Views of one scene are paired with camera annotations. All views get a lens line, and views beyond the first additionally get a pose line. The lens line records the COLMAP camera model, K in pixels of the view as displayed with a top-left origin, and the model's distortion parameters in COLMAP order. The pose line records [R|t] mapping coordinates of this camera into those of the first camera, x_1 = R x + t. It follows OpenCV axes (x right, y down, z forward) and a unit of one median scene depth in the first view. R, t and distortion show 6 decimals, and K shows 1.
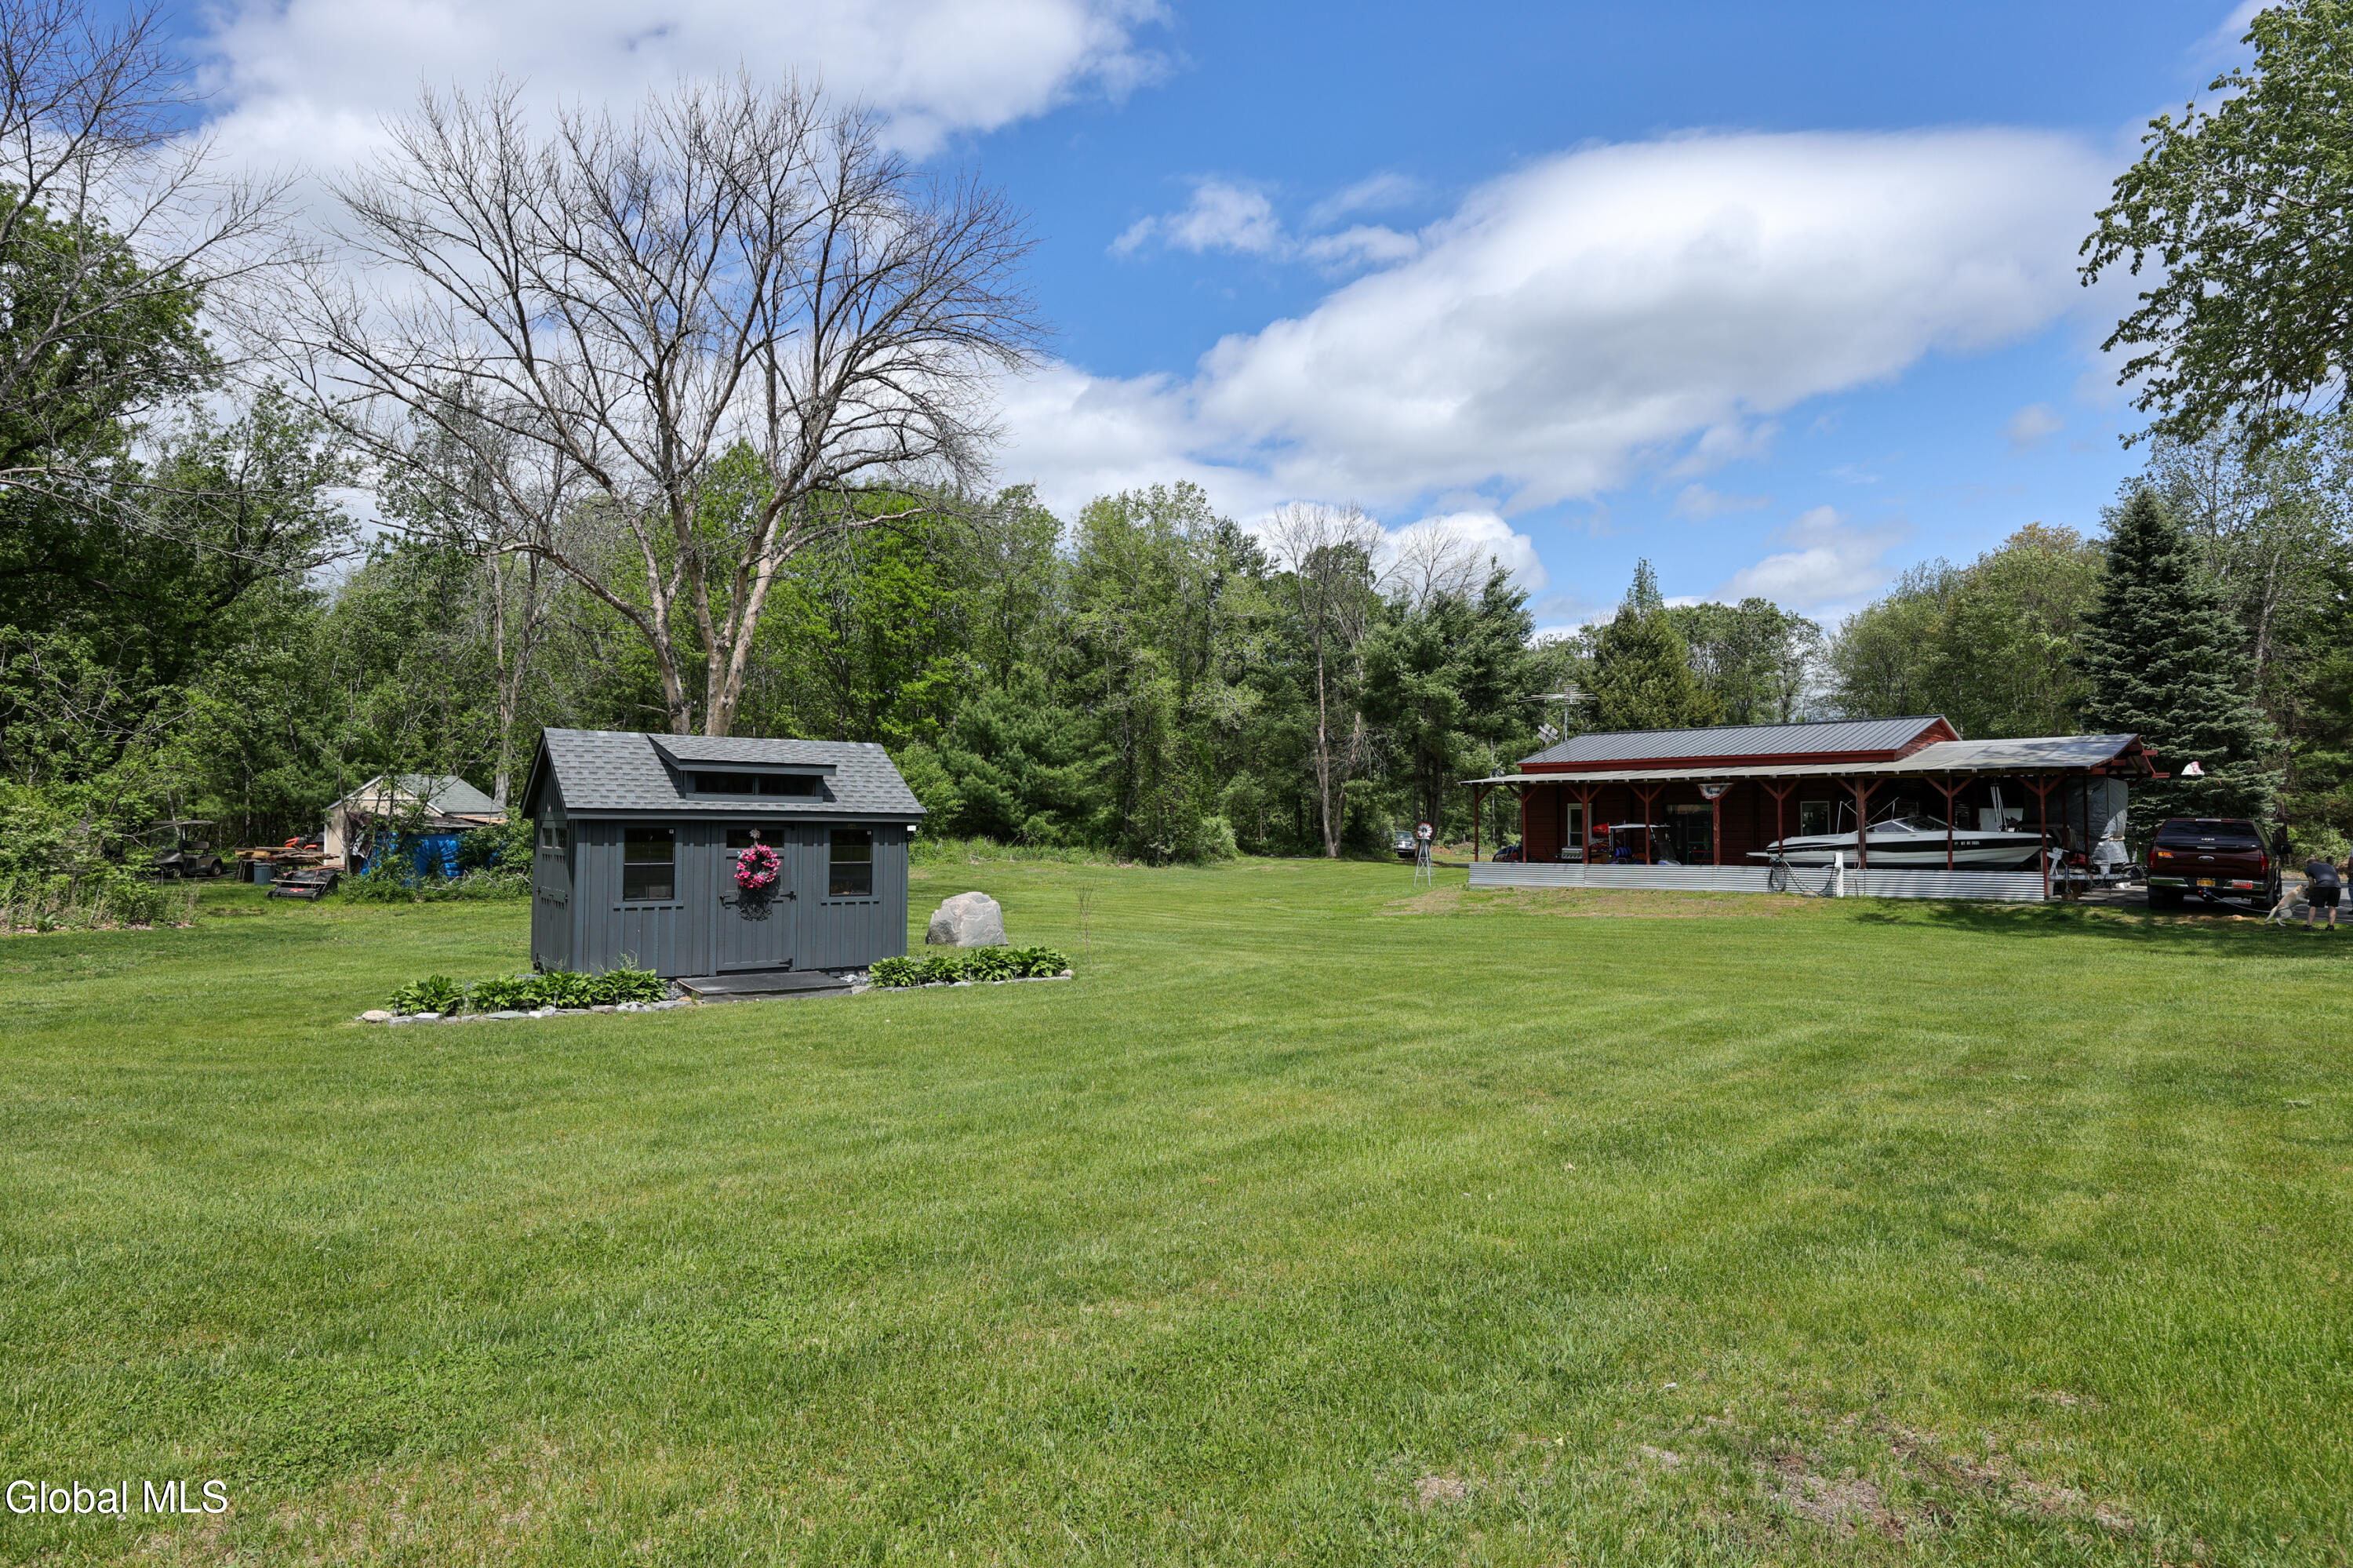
lens RADIAL K [[1265.3, 0, 1173.4], [0, 1265.3, 782.4], [0, 0, 1]] dist [-0.004499, 0.007937]
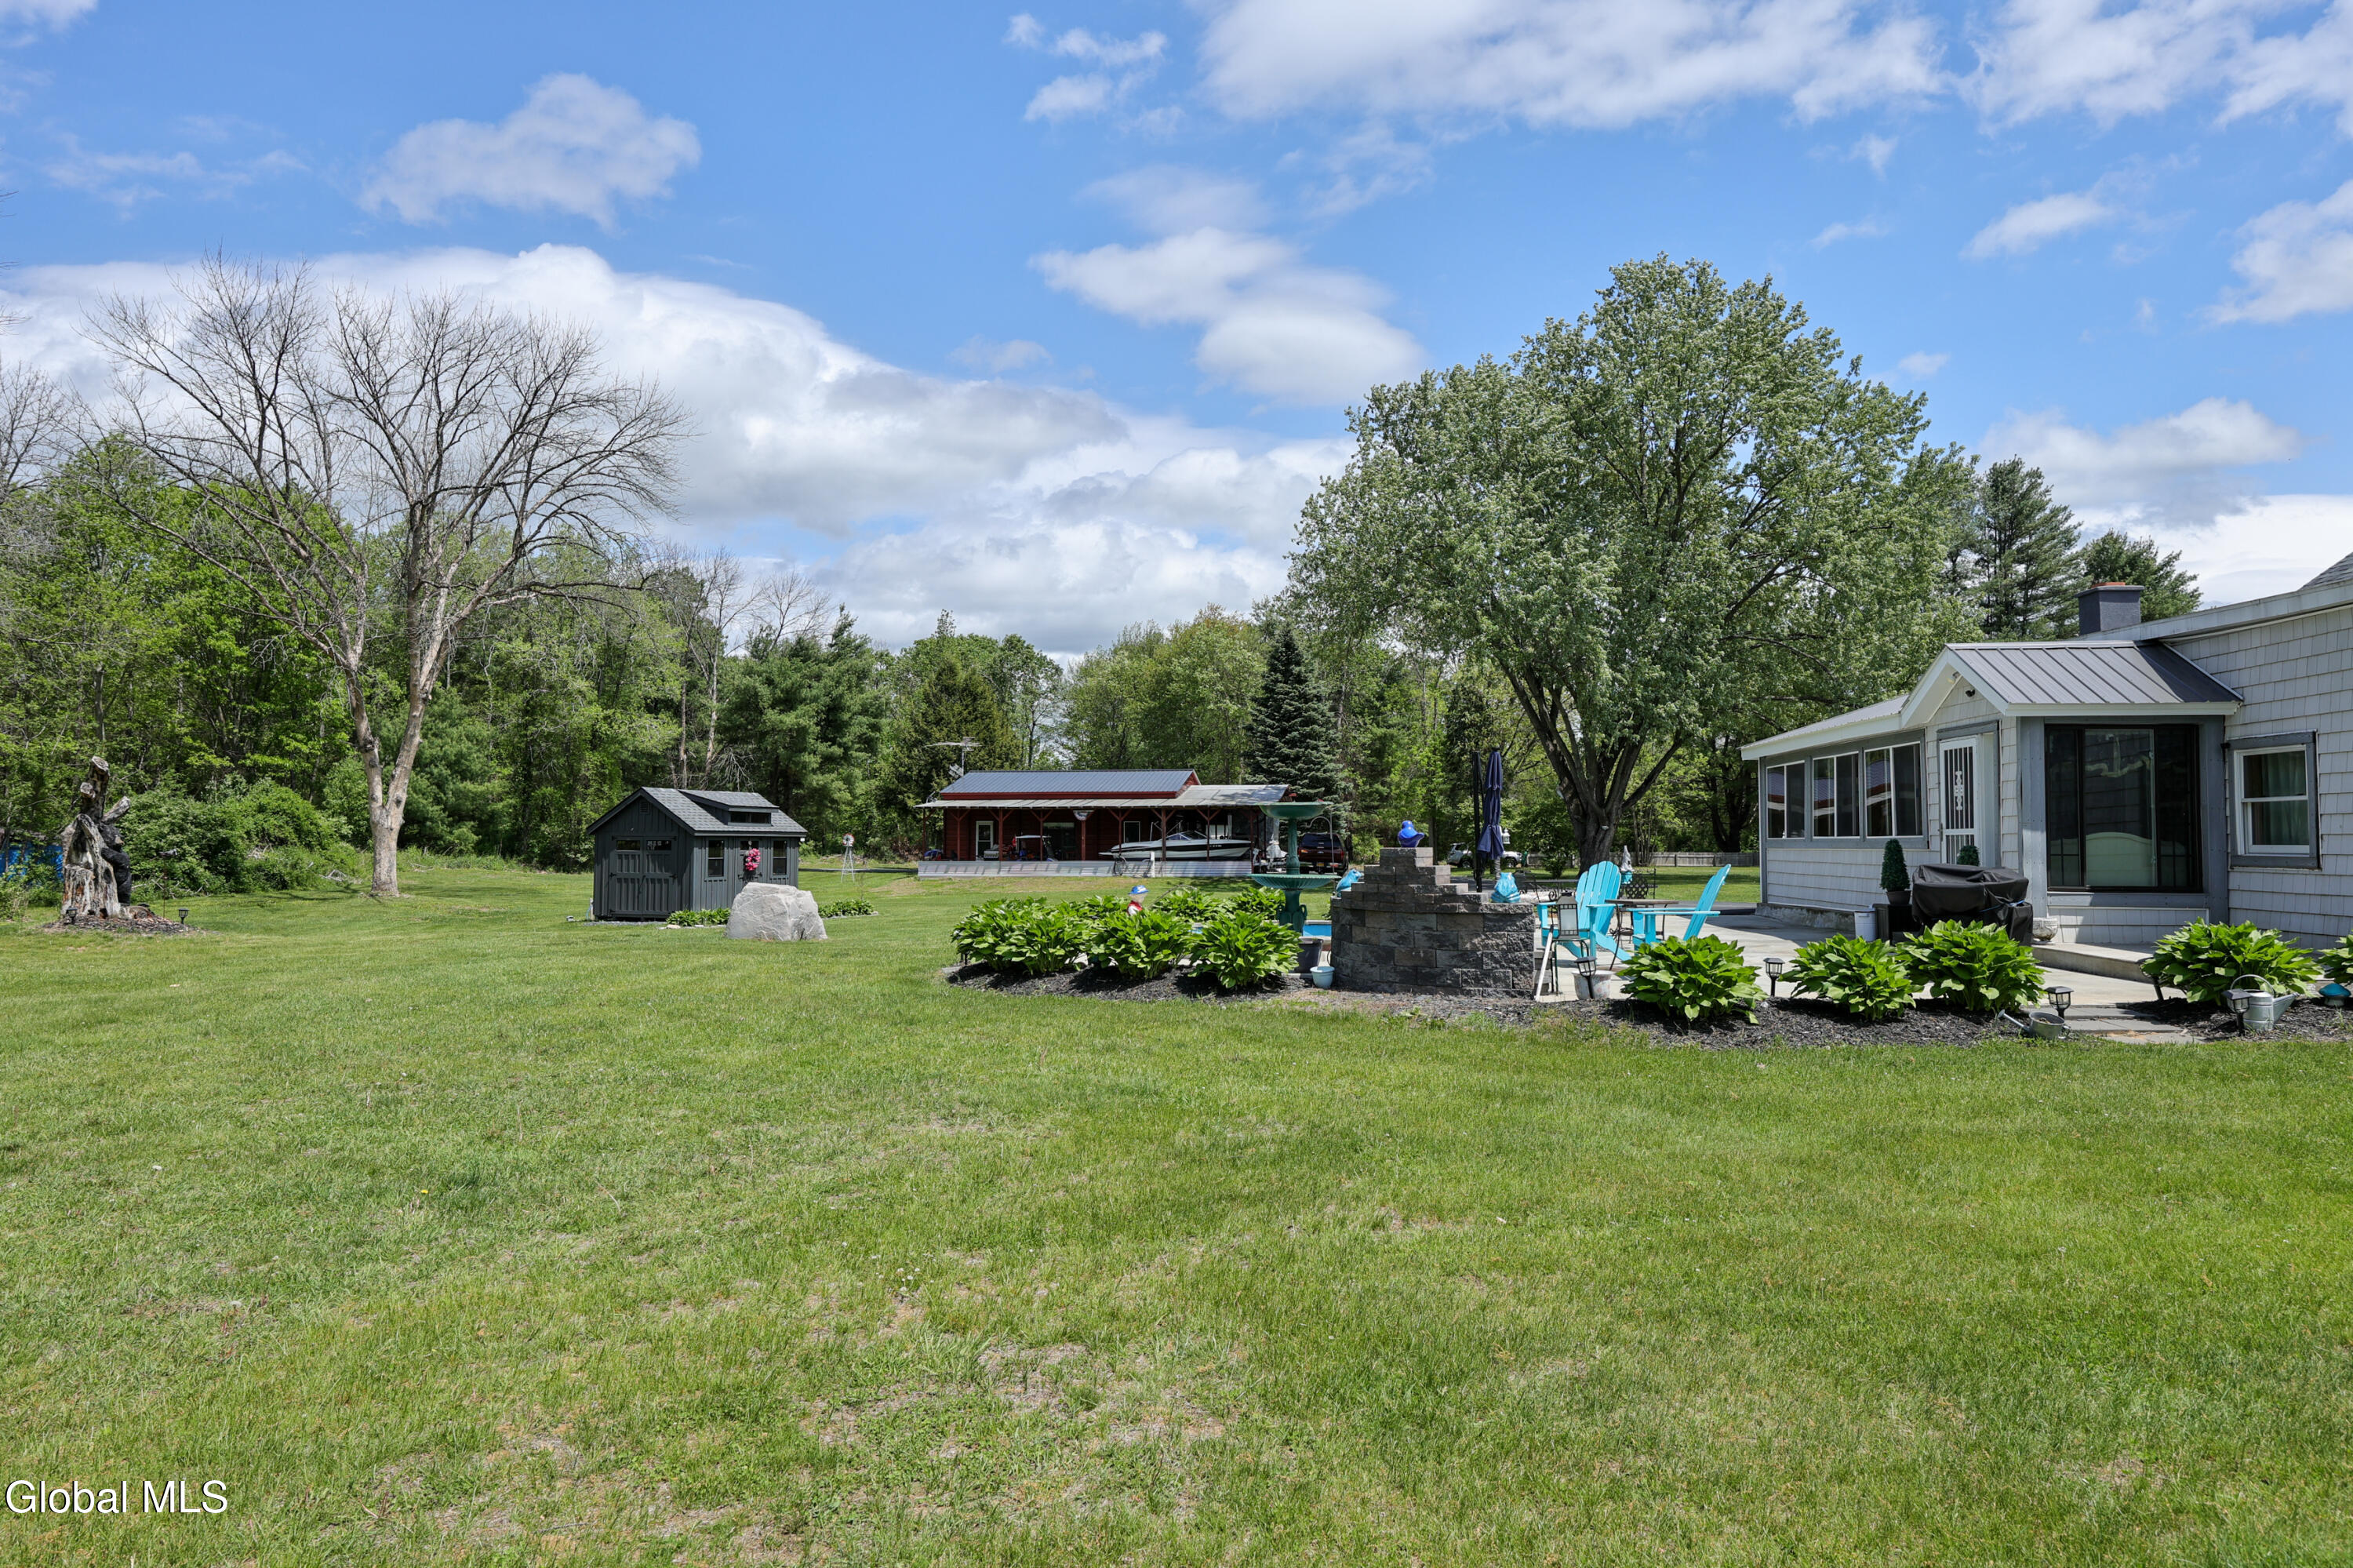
lens RADIAL K [[1476.4, 0, 1185.1], [0, 1476.4, 773.4], [0, 0, 1]] dist [0.015832, -0.010838]
pose [[0.824155, 0.021995, 0.565937, -0.383317], [-0.017185, 0.999757, -0.013829, -0.016437], [-0.566103, 0.001672, 0.824333, -0.454961]]
